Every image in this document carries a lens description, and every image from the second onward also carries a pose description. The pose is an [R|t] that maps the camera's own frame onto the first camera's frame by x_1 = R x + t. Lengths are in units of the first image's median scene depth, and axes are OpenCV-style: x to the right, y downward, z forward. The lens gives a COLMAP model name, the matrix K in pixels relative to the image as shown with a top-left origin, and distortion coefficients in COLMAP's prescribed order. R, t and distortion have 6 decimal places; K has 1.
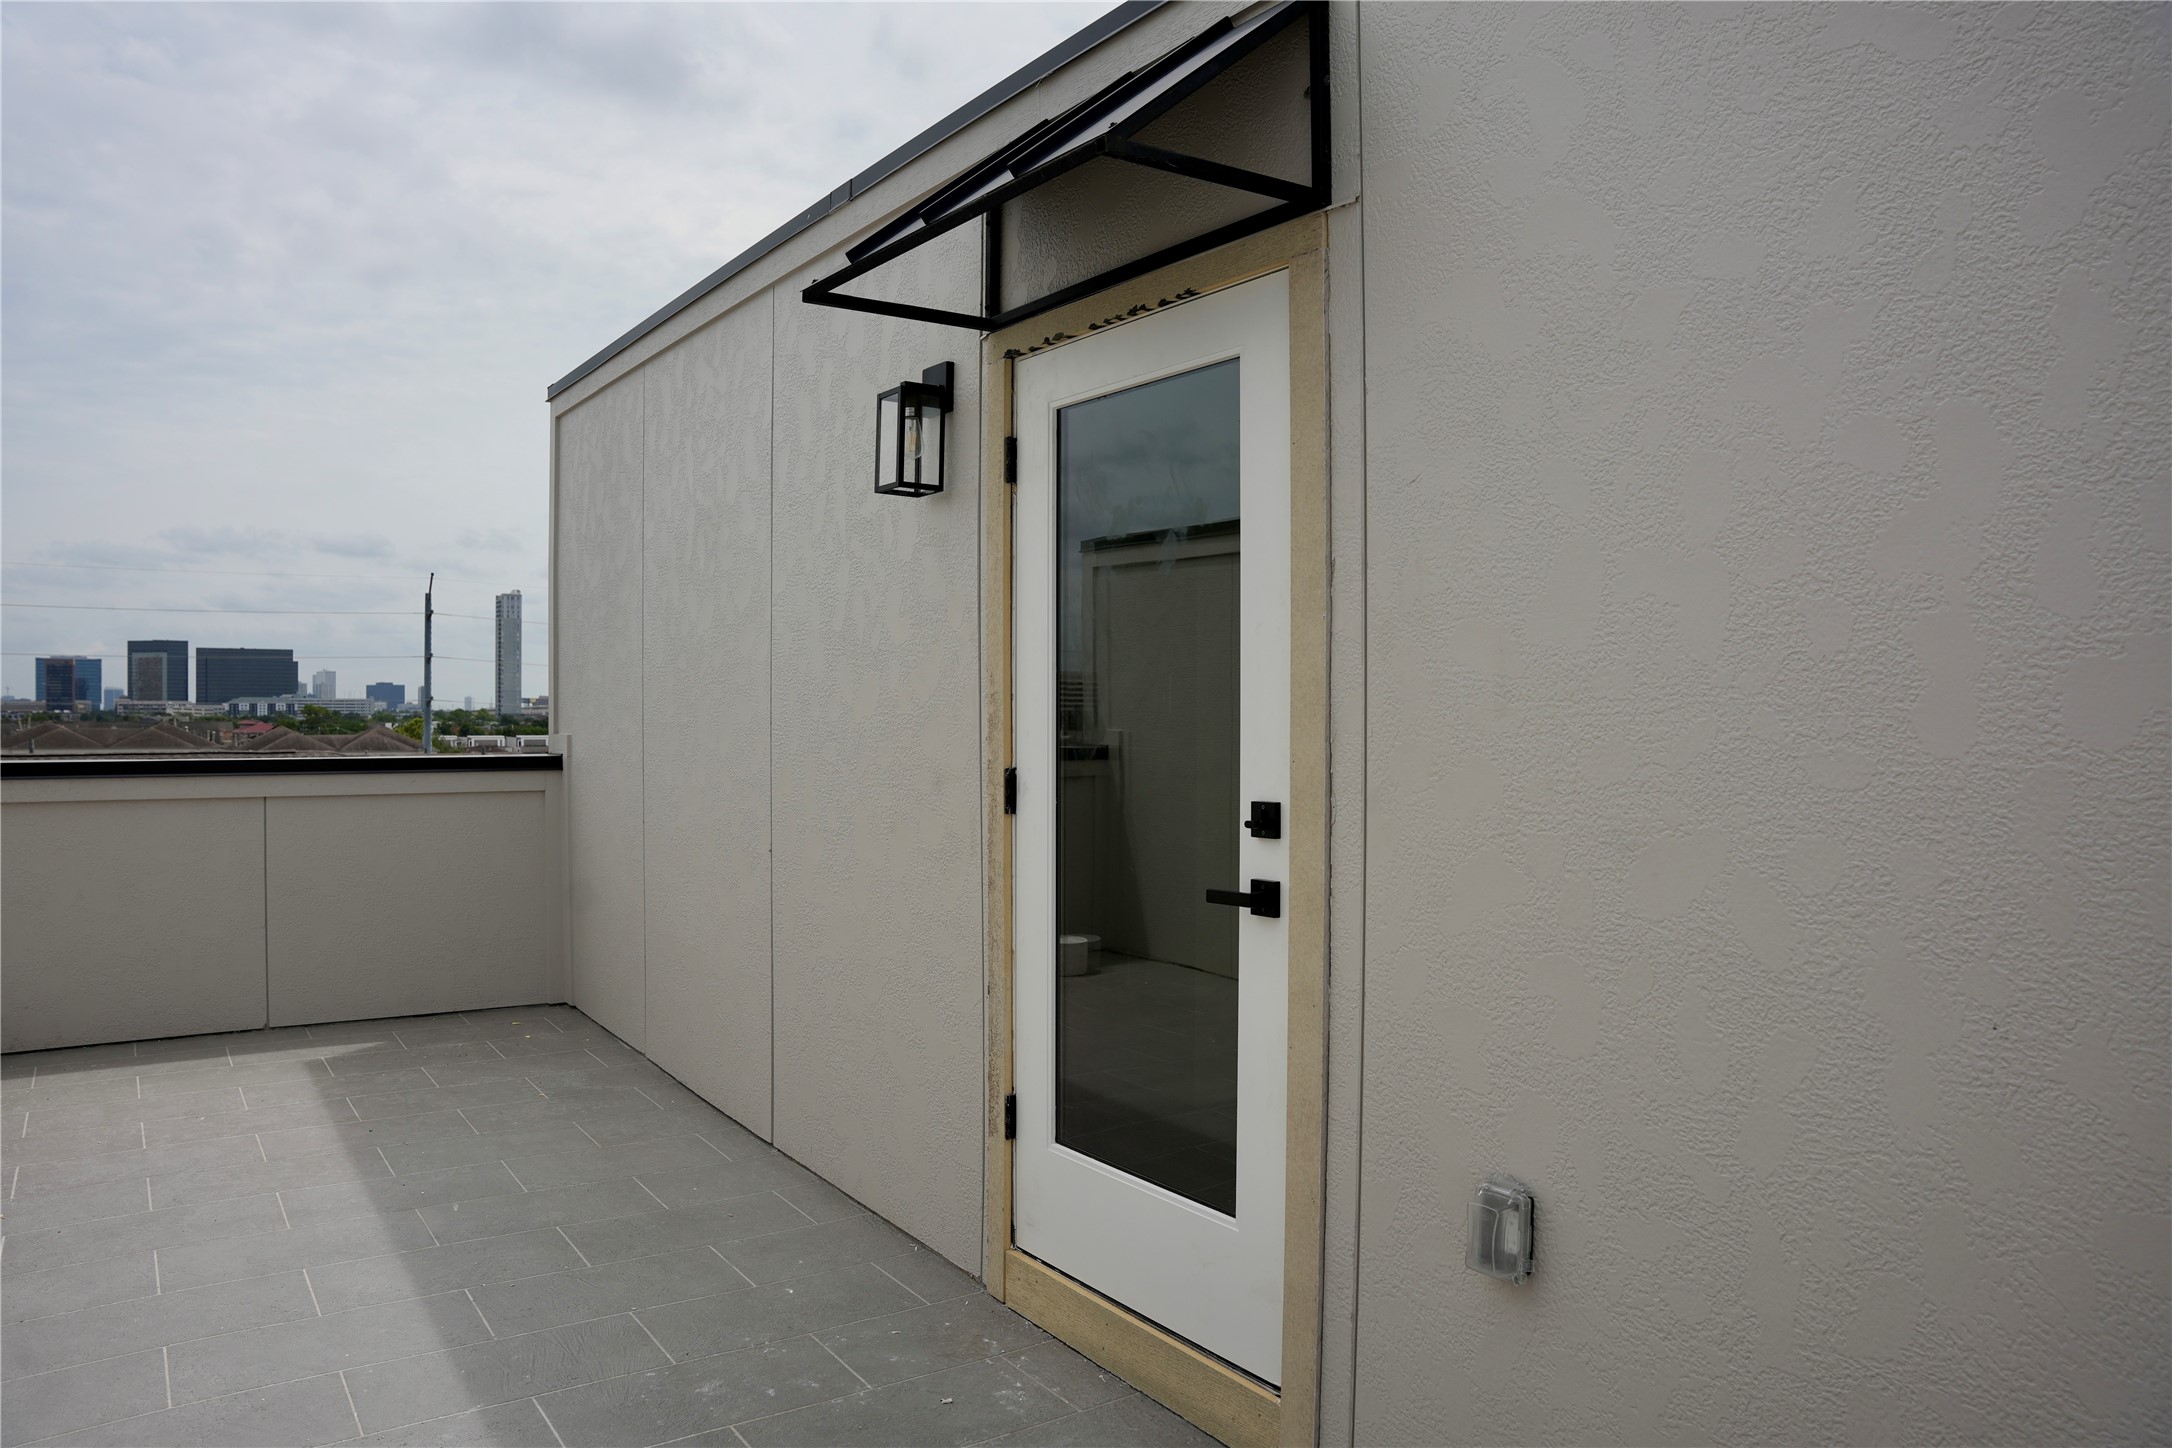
lens RADIAL K [[1516.8, 0, 1088.7], [0, 1516.8, 732.6], [0, 0, 1]] dist [-0.168186, 0.120835]
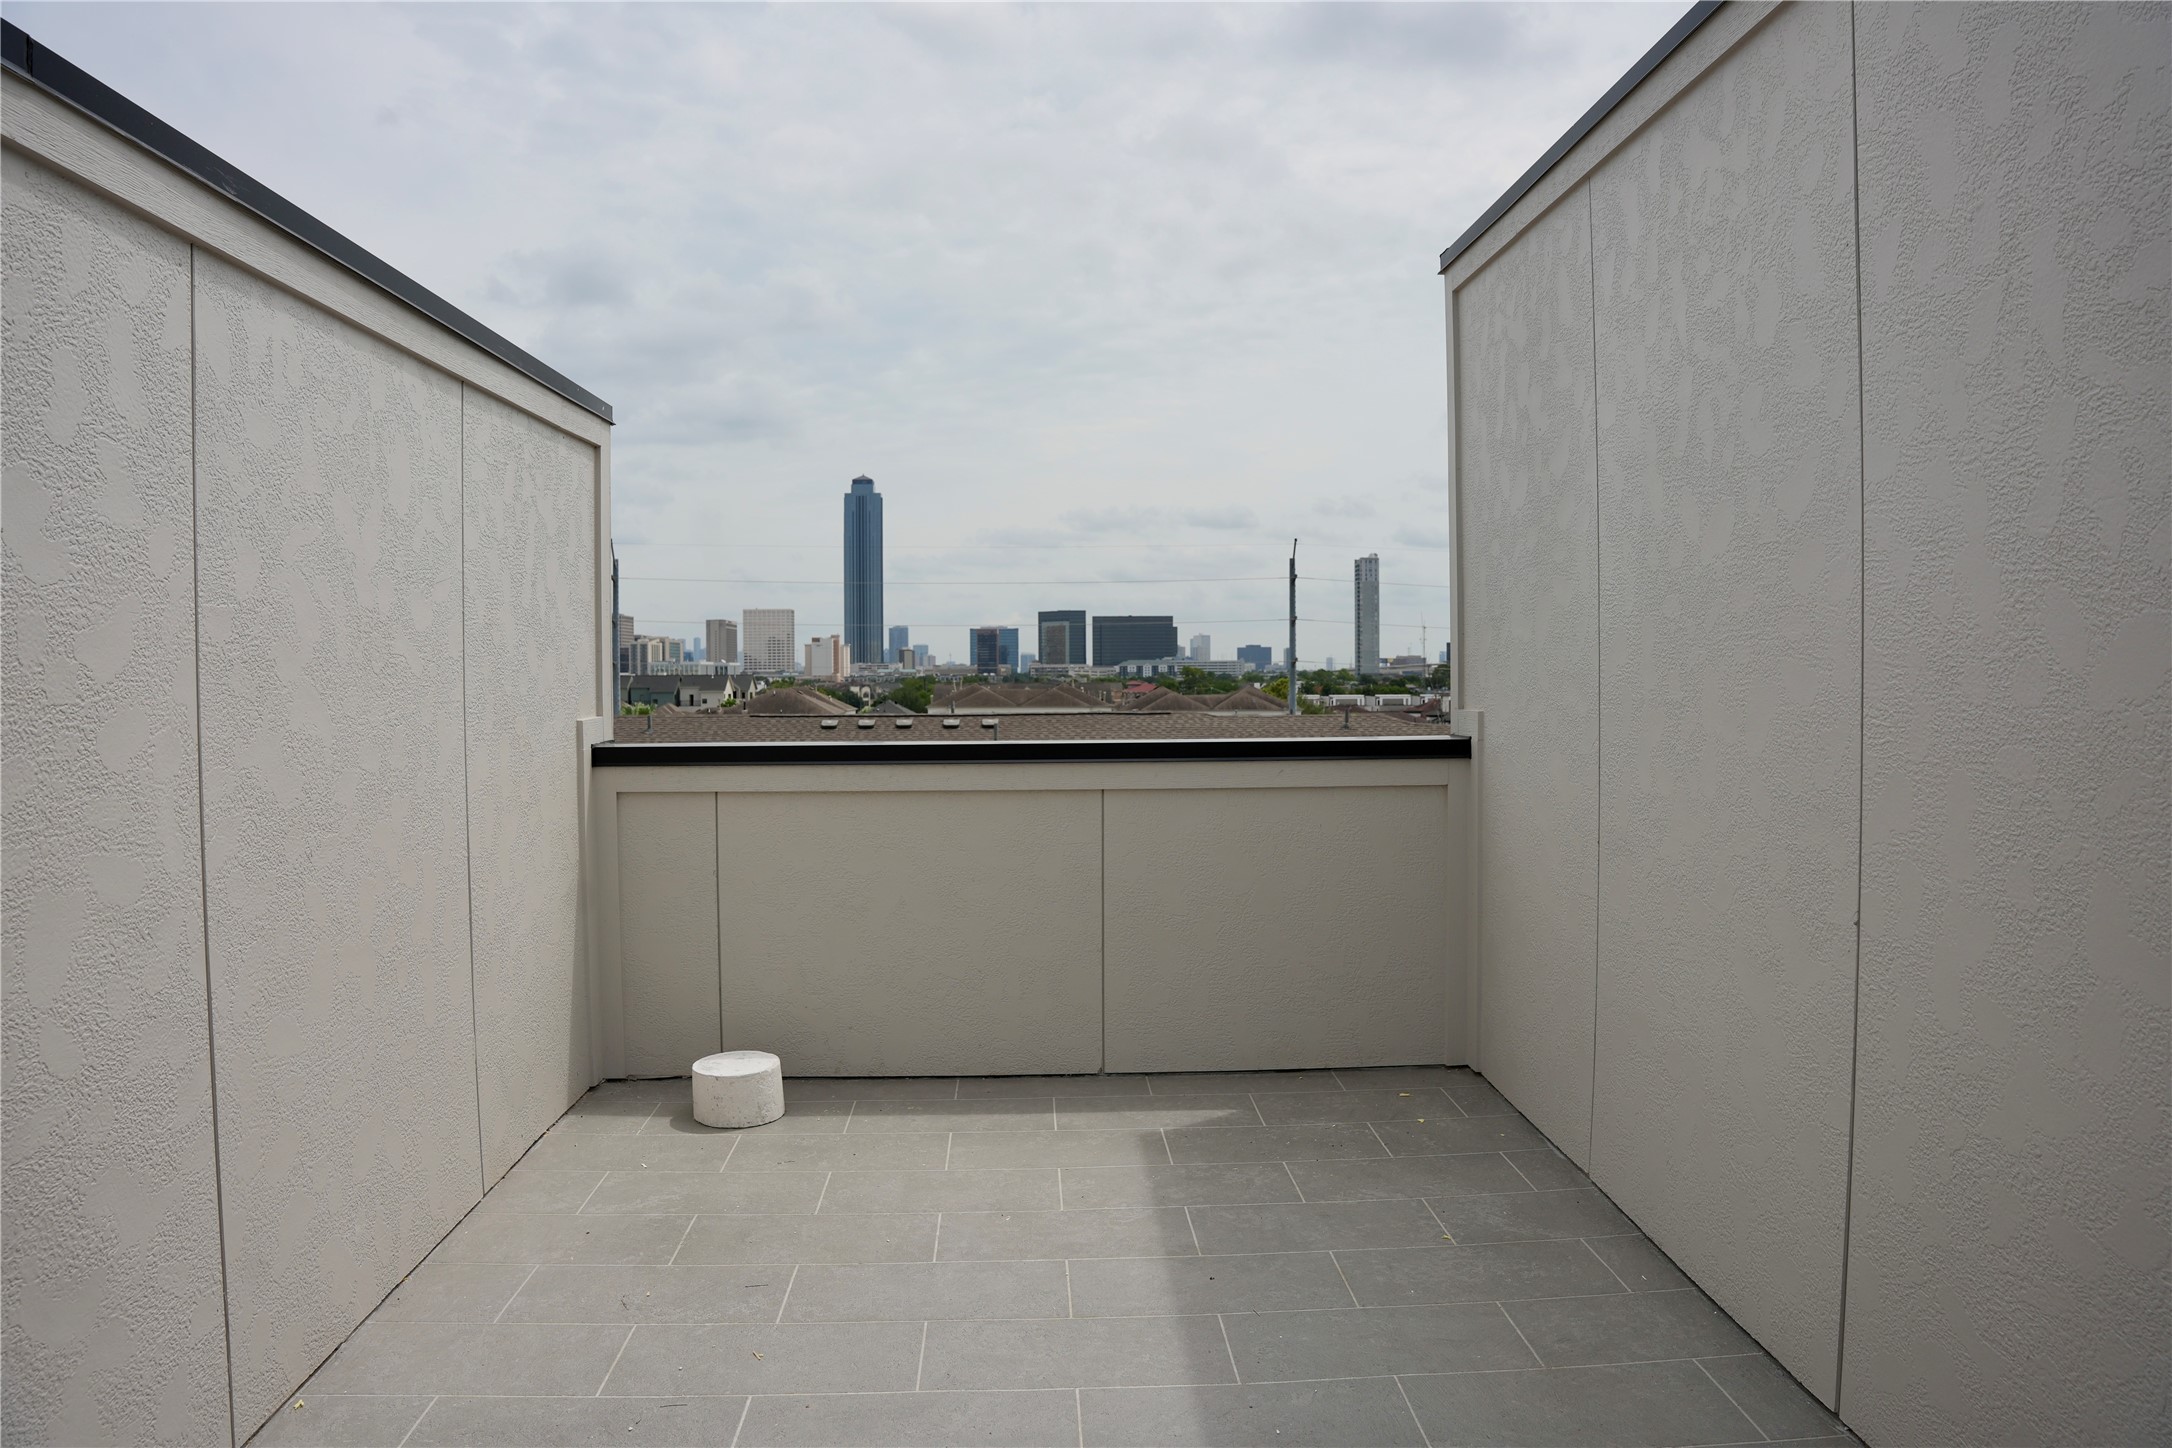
lens RADIAL K [[1516.8, 0, 1088.7], [0, 1516.8, 732.6], [0, 0, 1]] dist [-0.168186, 0.120835]
pose [[0.849502, 0.011594, -0.527458, -0.124499], [0.002880, 0.999642, 0.026611, -0.008841], [0.527577, -0.024125, 0.849164, 0.269953]]
